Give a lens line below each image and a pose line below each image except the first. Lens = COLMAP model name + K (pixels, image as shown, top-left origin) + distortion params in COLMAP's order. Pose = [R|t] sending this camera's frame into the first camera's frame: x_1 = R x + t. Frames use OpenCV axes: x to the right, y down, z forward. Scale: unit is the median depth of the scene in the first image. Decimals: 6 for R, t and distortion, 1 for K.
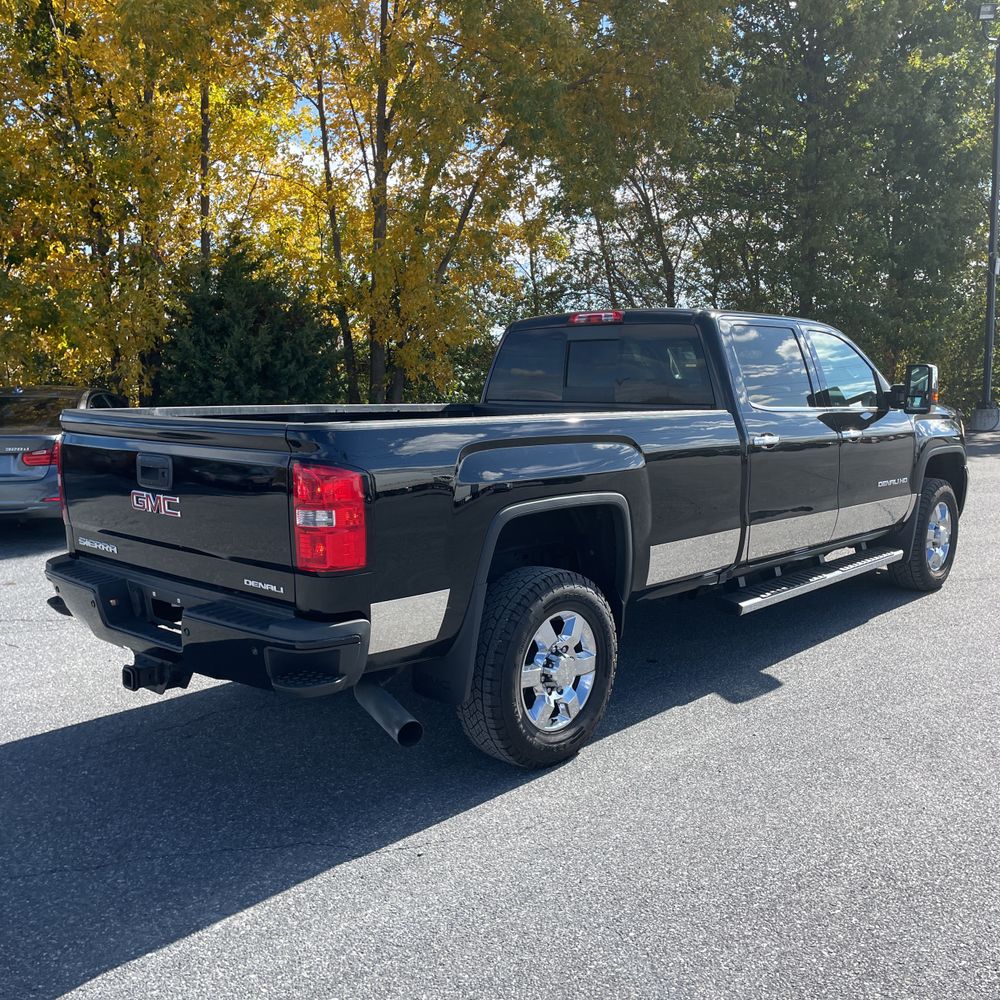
lens RADIAL K [[986.6, 0, 500.0], [0, 986.6, 500.0], [0, 0, 1]] dist [0.053980, -0.016920]
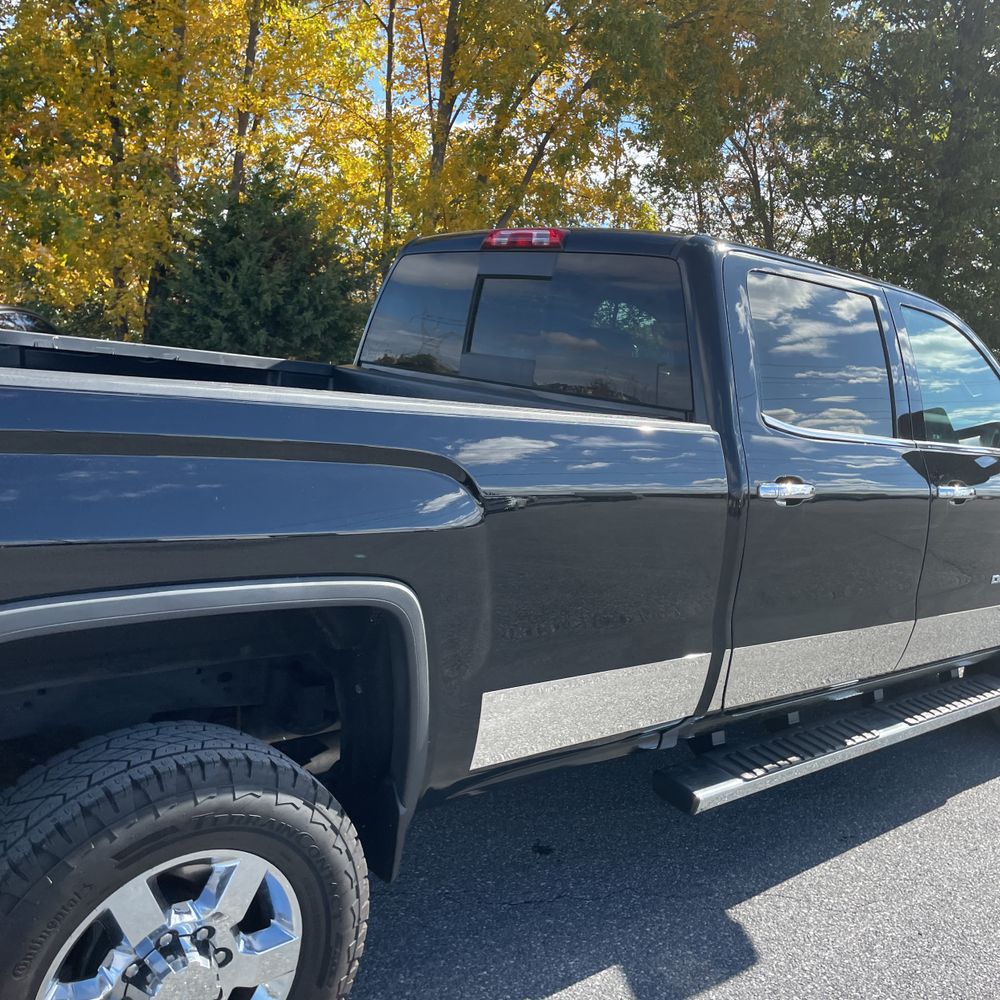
lens RADIAL K [[1024.0, 0, 493.7], [0, 1024.0, 486.6], [0, 0, 1]] dist [0.085803, -0.109930]
pose [[0.989025, 0.125386, -0.078154, 0.136157], [-0.125188, 0.992105, 0.007449, -0.040710], [0.078471, 0.002417, 0.996913, 0.381044]]
